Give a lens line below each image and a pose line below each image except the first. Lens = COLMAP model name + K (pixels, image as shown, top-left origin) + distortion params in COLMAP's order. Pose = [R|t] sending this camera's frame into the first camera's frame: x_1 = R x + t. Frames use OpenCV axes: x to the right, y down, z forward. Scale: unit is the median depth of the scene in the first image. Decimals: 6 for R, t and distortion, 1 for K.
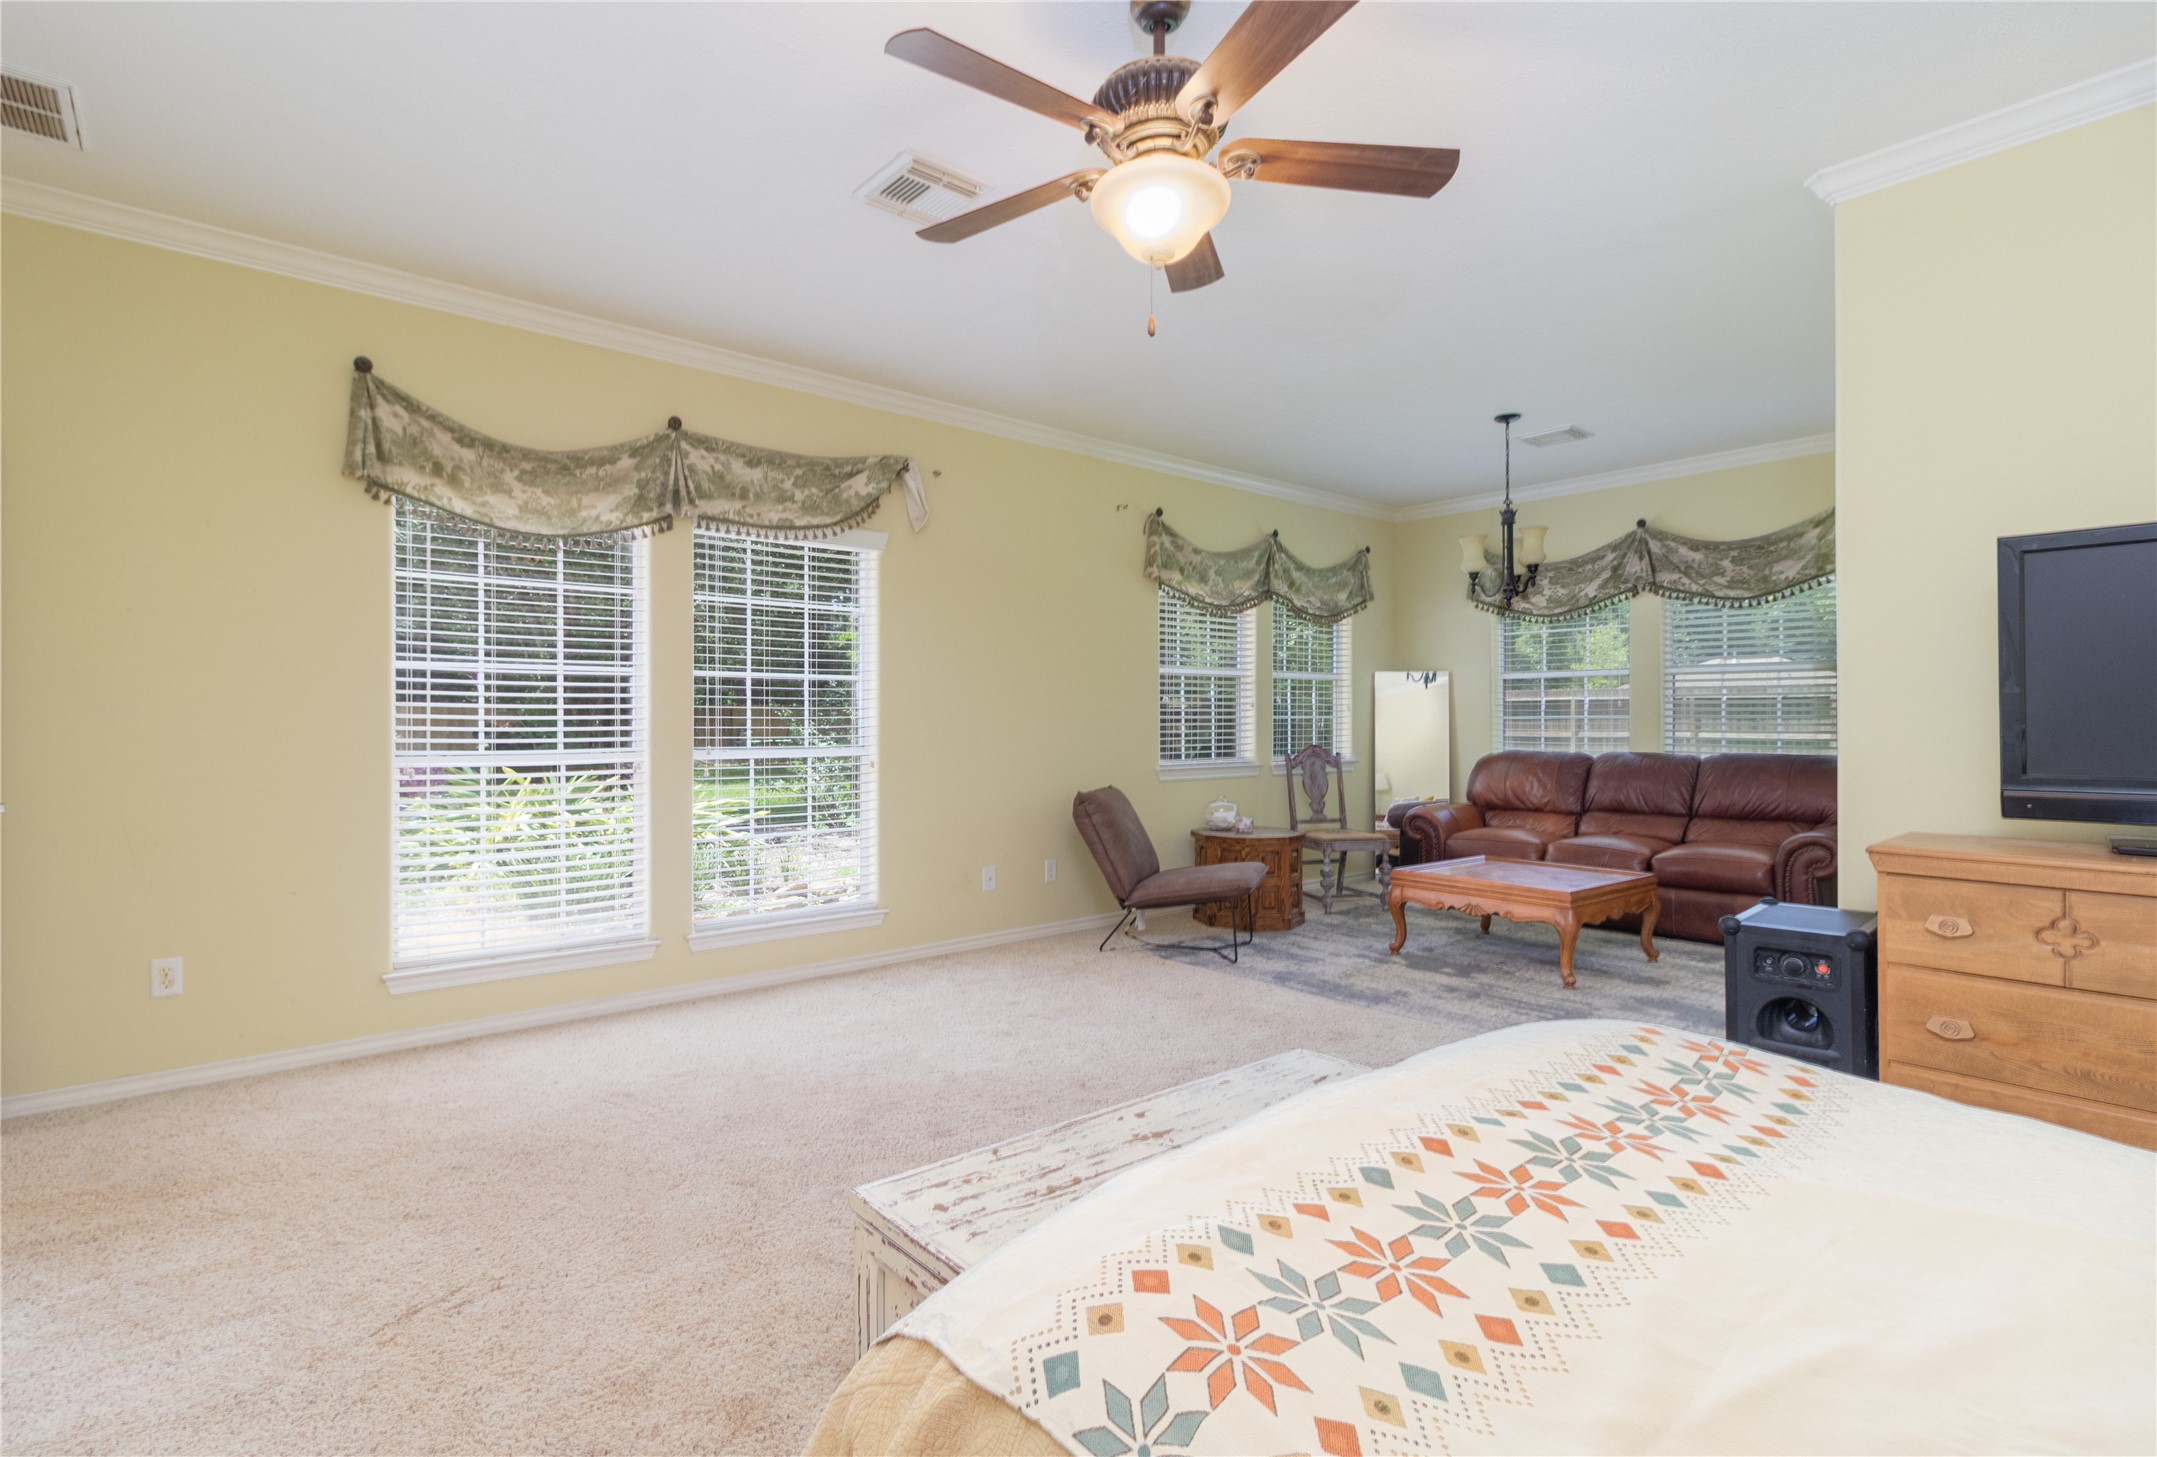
lens RADIAL K [[1090.9, 0, 1075.9], [0, 1090.9, 719.0], [0, 0, 1]] dist [-0.000852, 0.000093]
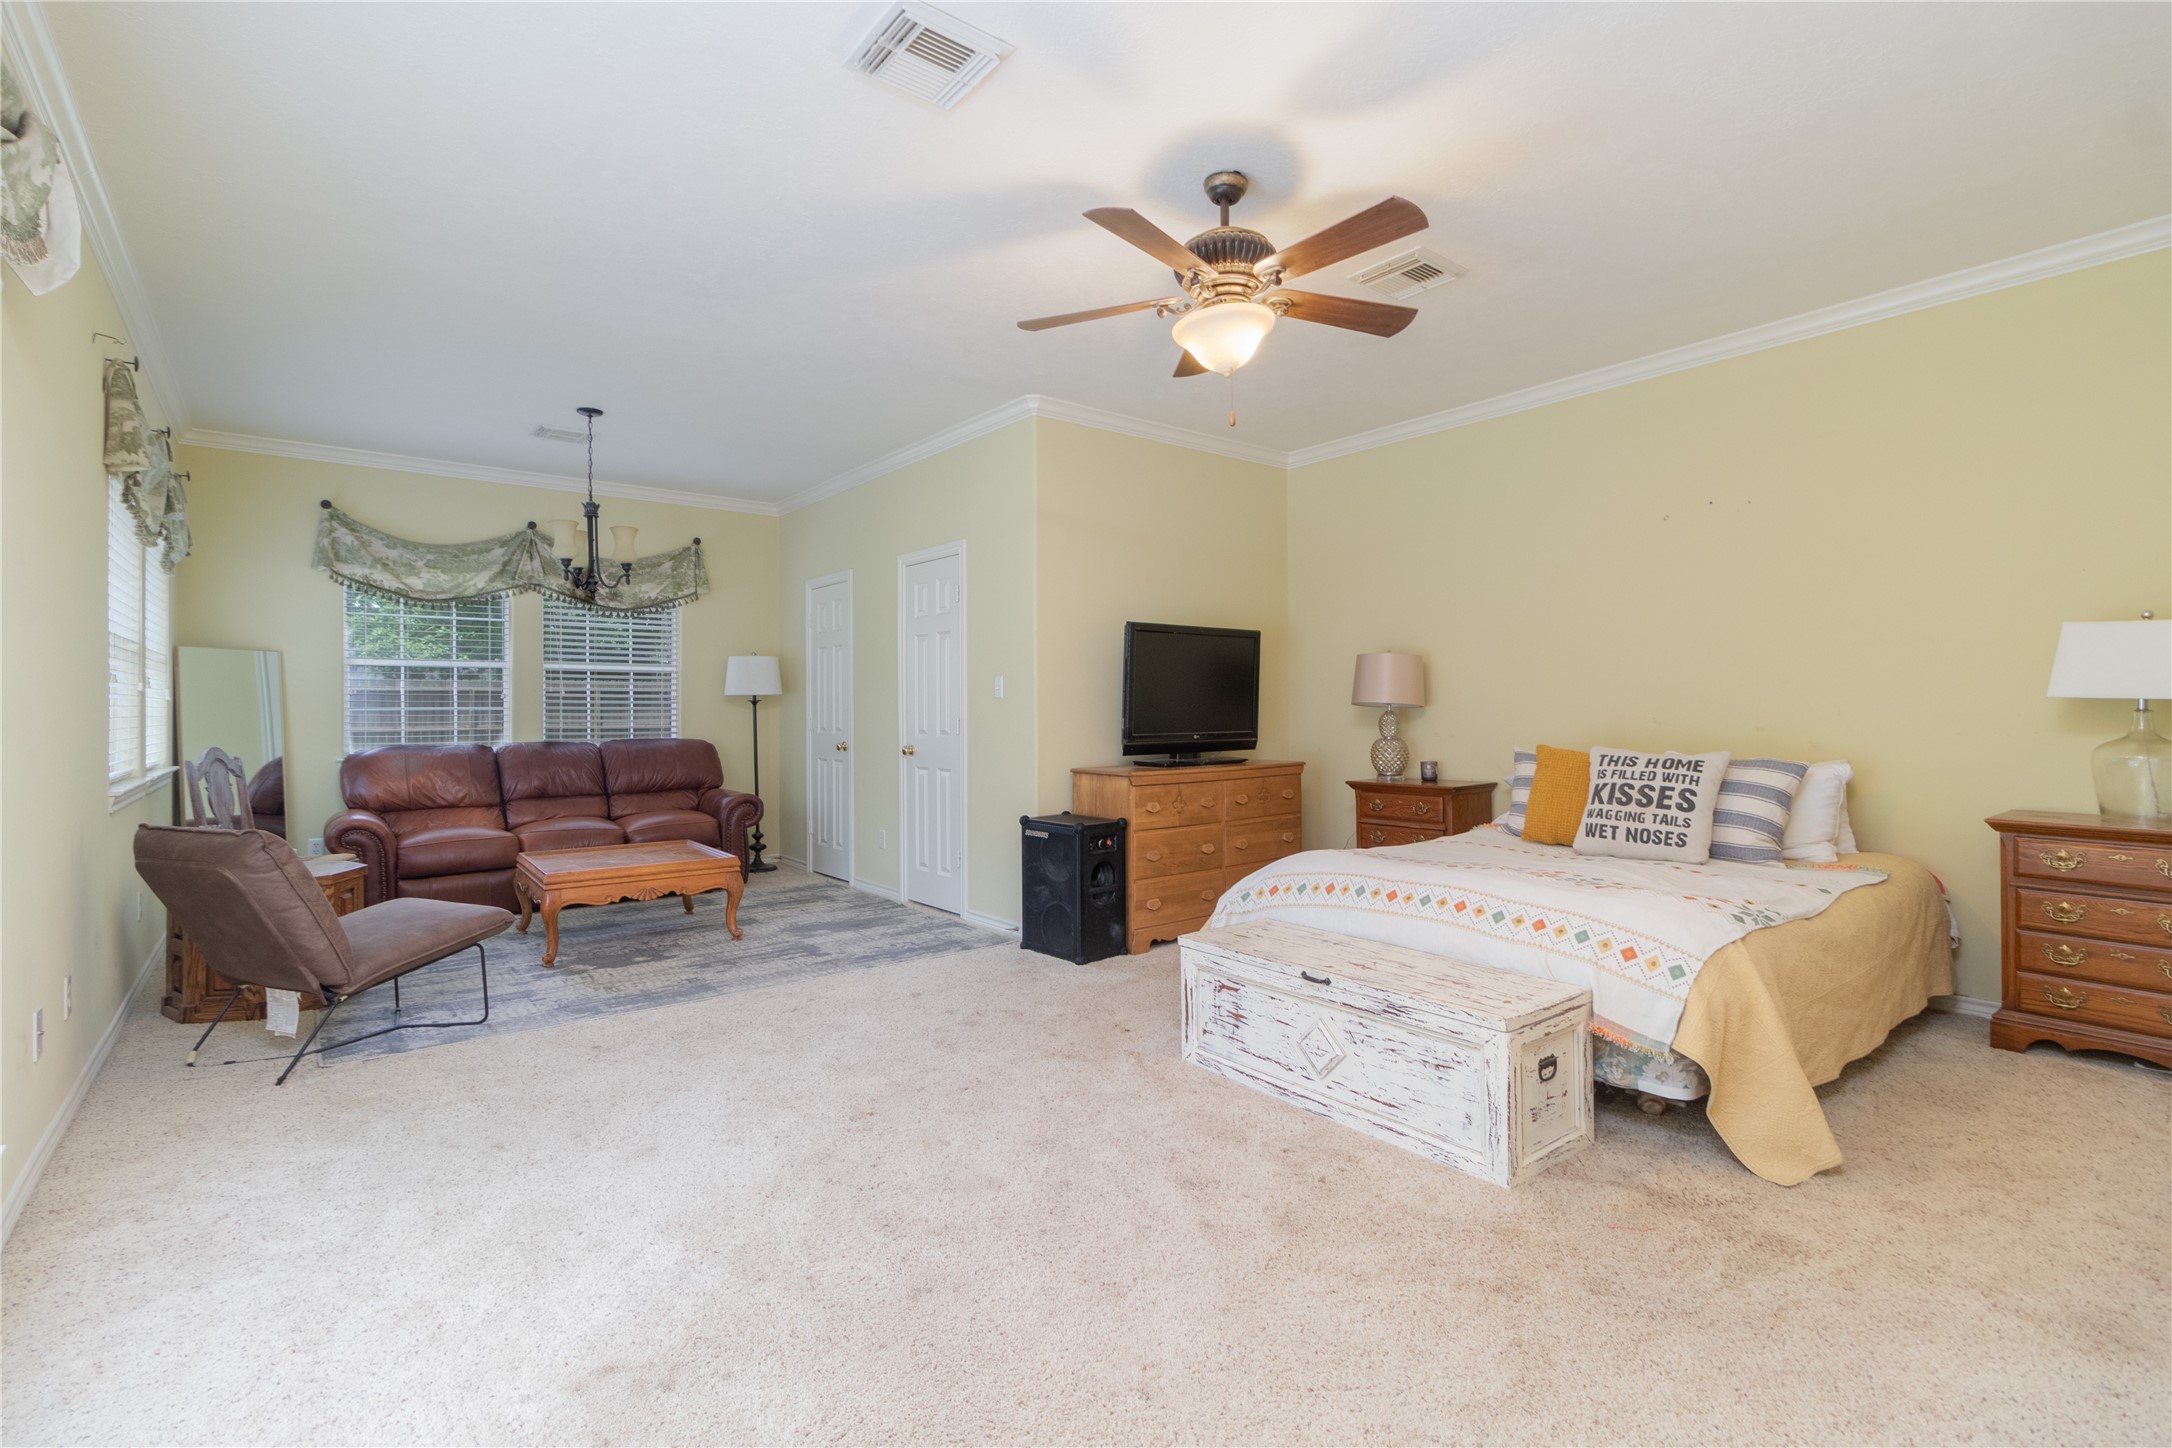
lens RADIAL K [[1013.8, 0, 1084.0], [0, 1013.8, 719.2], [0, 0, 1]] dist [0.009654, -0.000401]
pose [[0.003381, -0.007559, 0.999966, -0.508486], [0.002808, 0.999968, 0.007550, 0.002698], [-0.999990, 0.002782, 0.003403, 0.501632]]
